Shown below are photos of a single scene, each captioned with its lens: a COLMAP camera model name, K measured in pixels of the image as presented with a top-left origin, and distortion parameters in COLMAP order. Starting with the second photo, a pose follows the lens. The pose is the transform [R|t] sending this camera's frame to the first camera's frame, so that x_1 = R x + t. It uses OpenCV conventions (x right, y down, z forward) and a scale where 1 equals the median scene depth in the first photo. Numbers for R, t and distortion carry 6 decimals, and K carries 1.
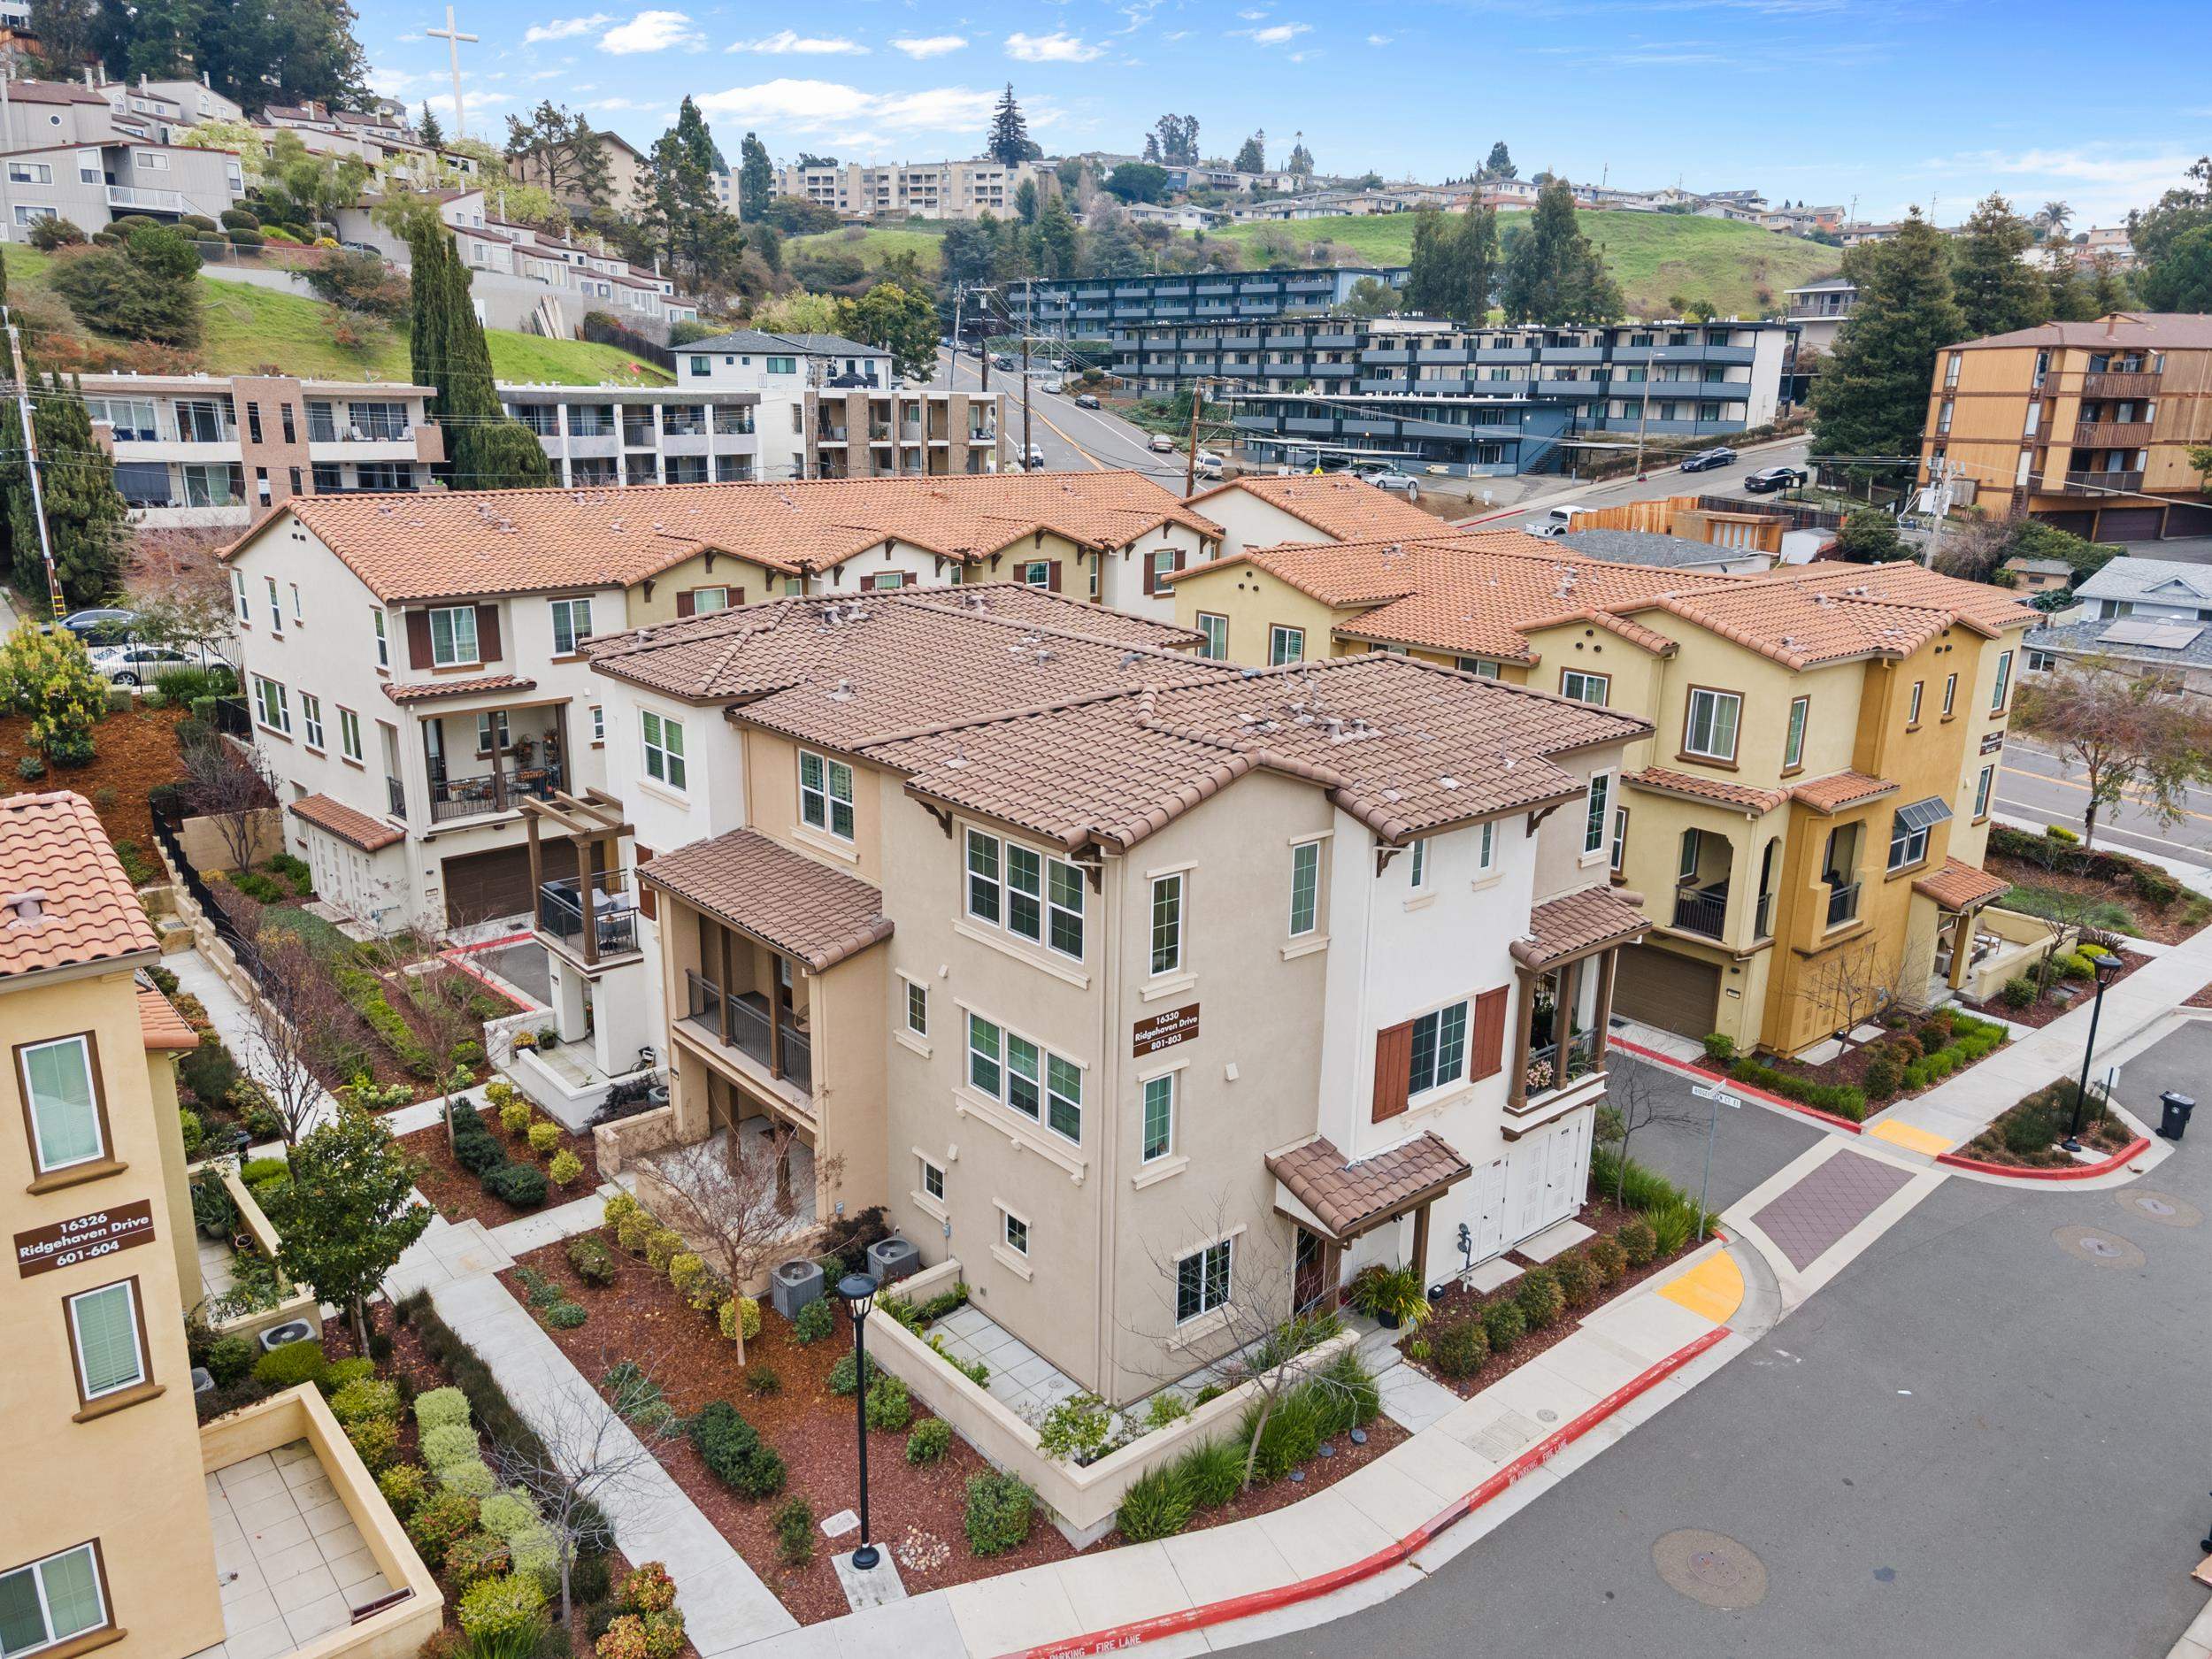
lens RADIAL K [[1614.6, 0, 1106.0], [0, 1614.6, 829.5], [0, 0, 1]] dist [0.070559, -0.047074]
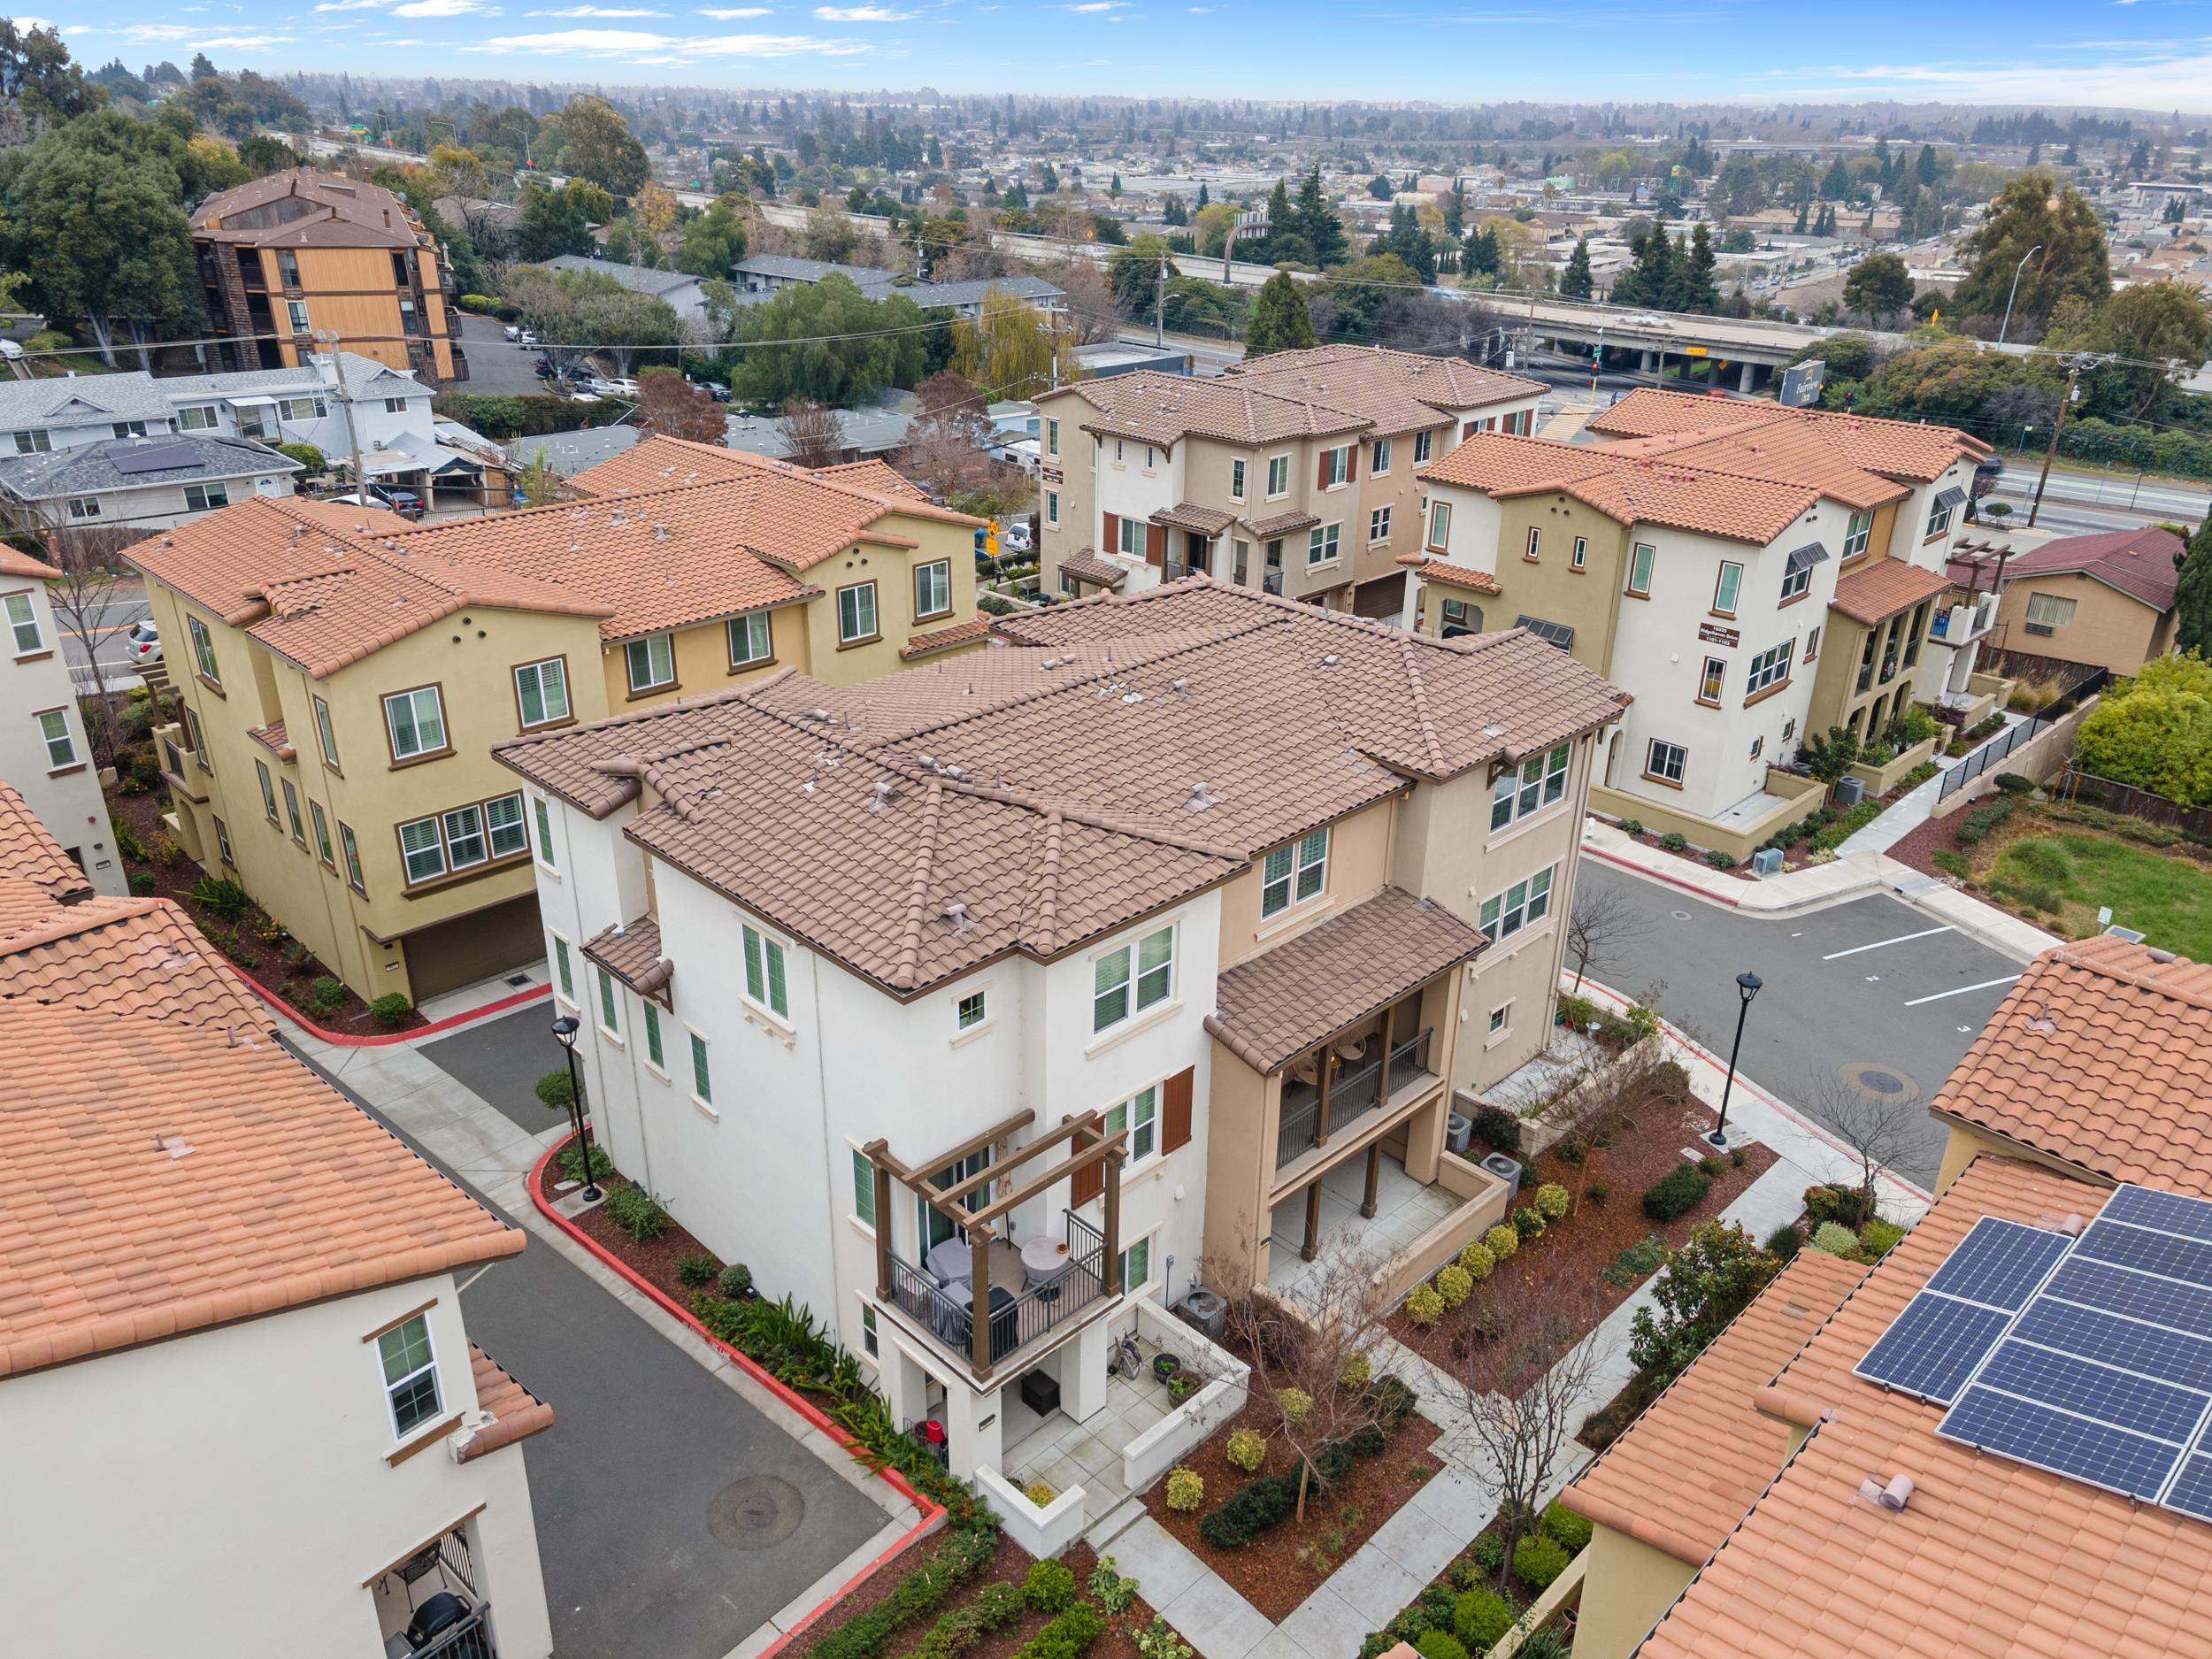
lens RADIAL K [[1614.6, 0, 1106.0], [0, 1614.6, 829.5], [0, 0, 1]] dist [0.070559, -0.047074]
pose [[0.074521, 0.406267, -0.910710, 1.667645], [-0.277688, 0.885582, 0.372335, -0.240350], [0.957776, 0.225147, 0.178810, 0.388929]]
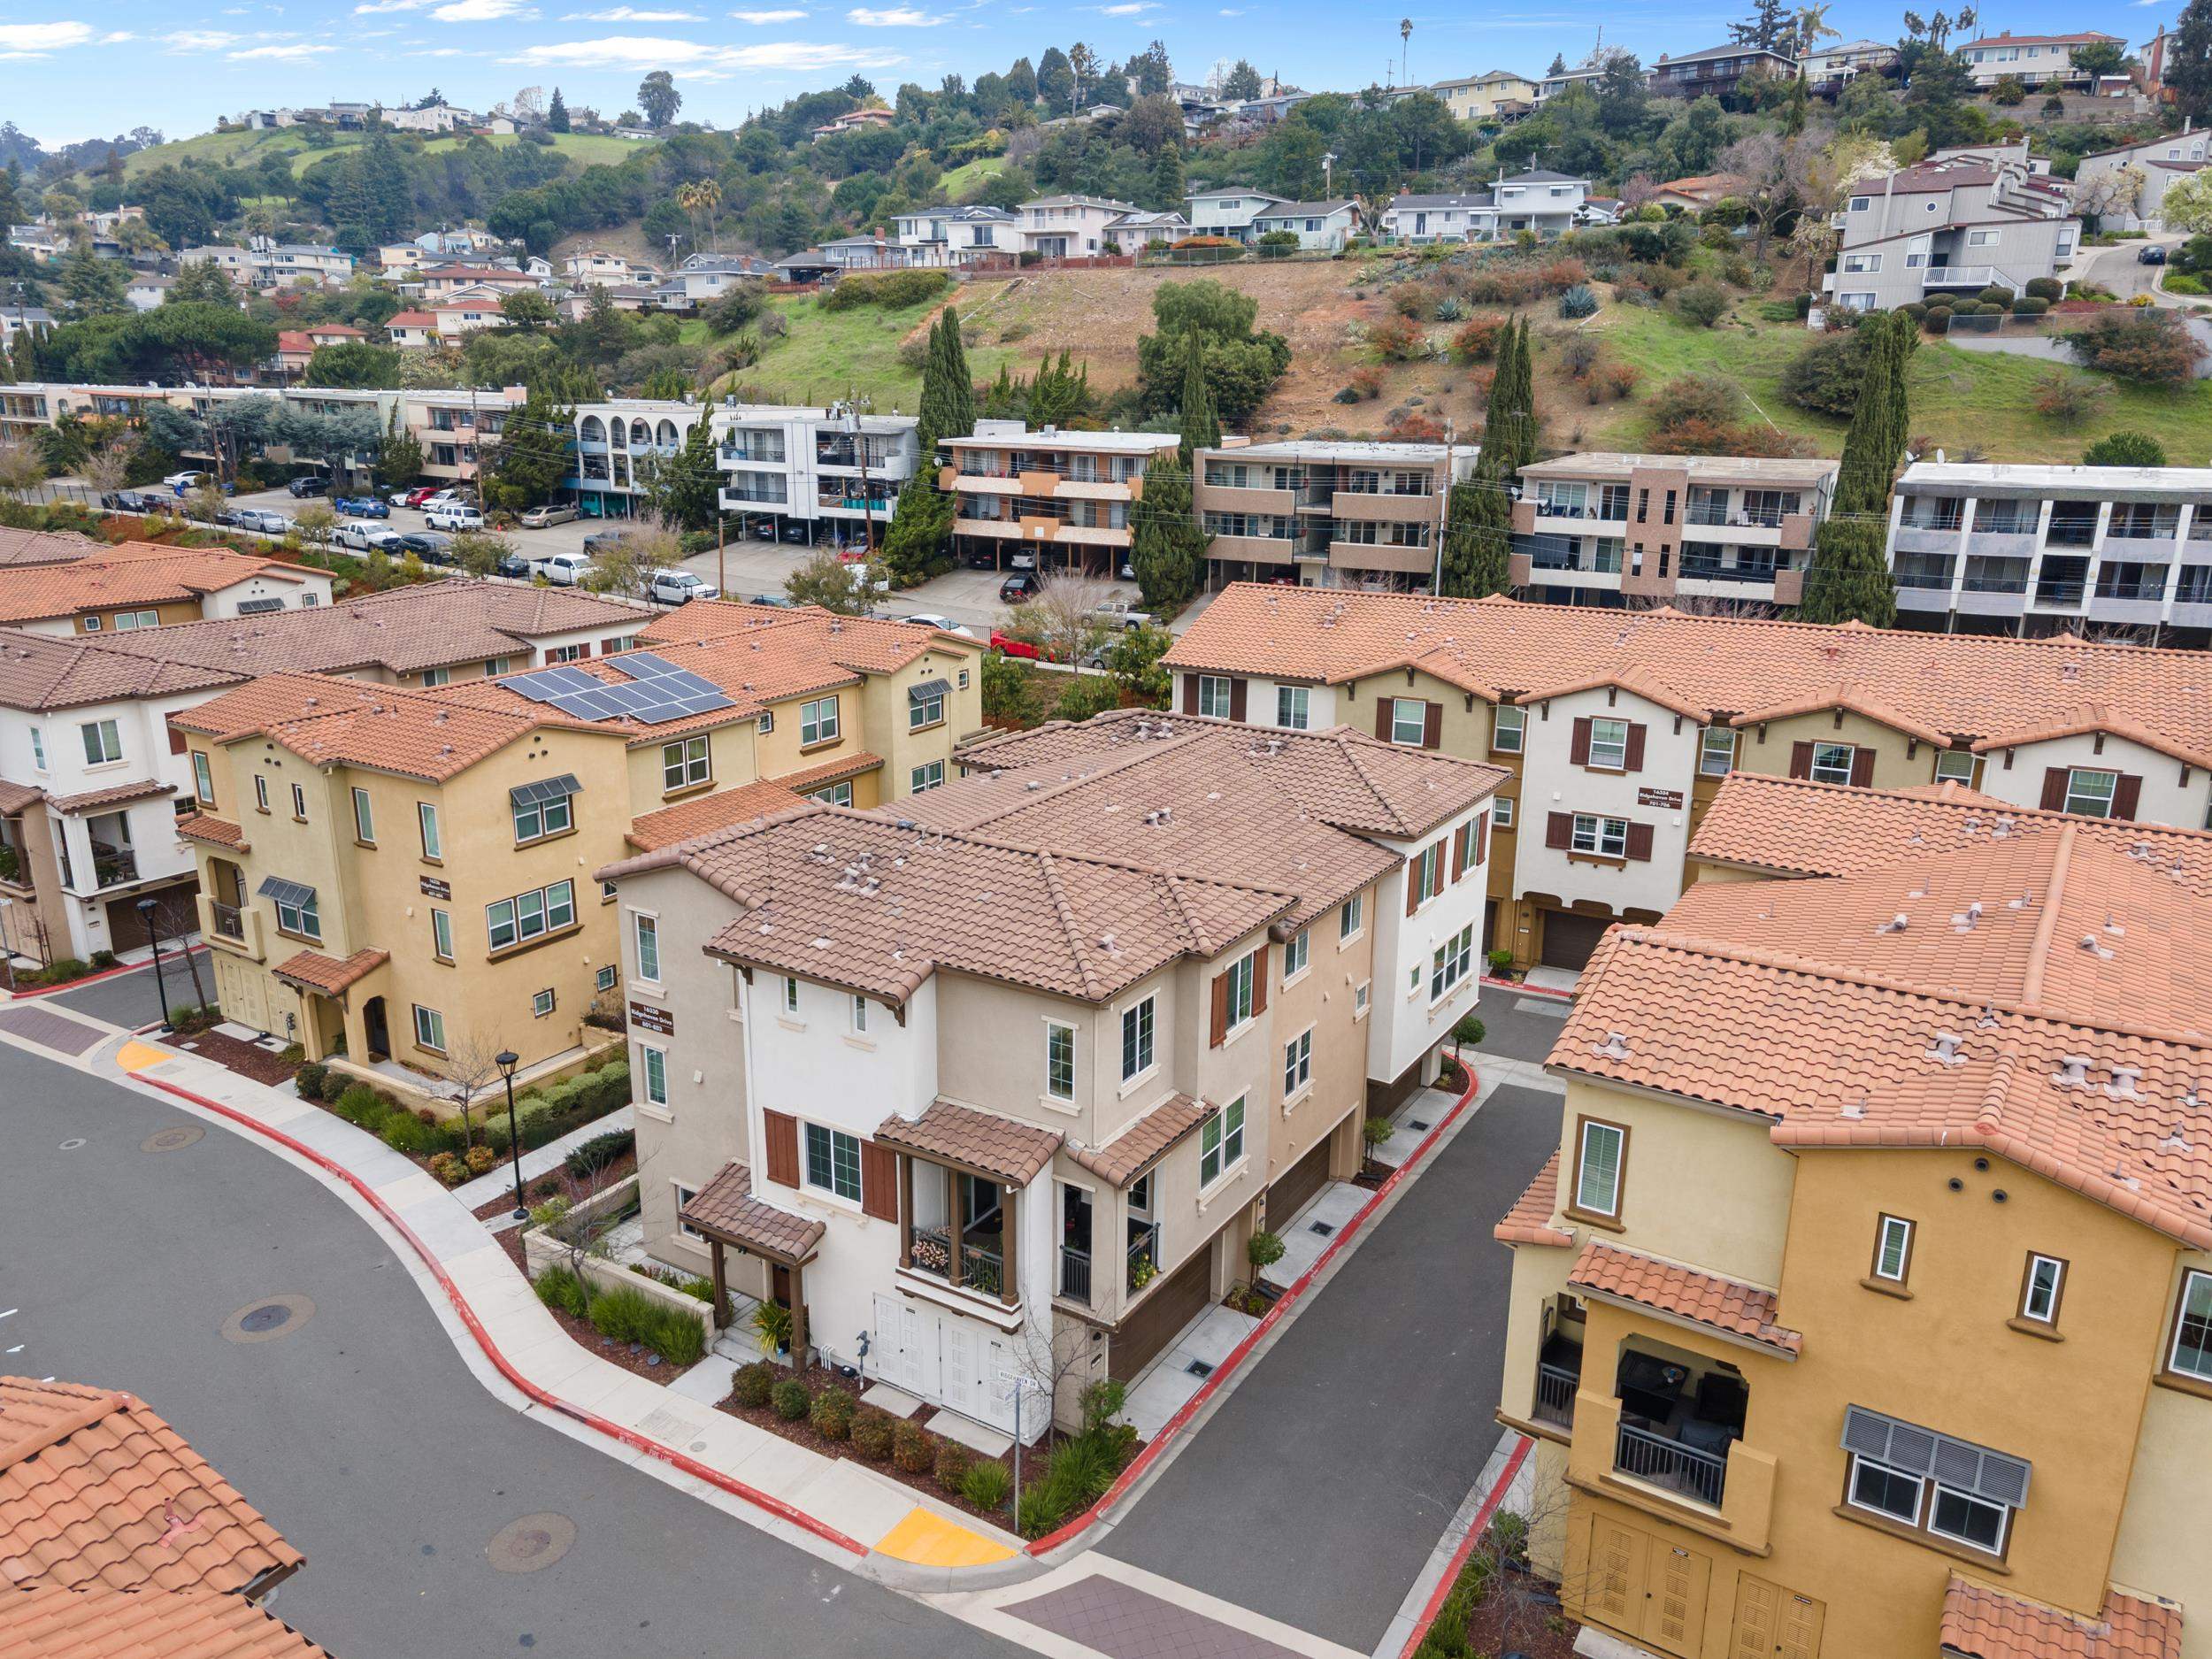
lens RADIAL K [[1614.6, 0, 1106.0], [0, 1614.6, 829.5], [0, 0, 1]] dist [0.070559, -0.047074]
pose [[0.305141, 0.256355, -0.917154, 0.818315], [-0.257911, 0.949340, 0.179543, -0.228553], [0.916718, 0.181758, 0.355799, 0.451598]]
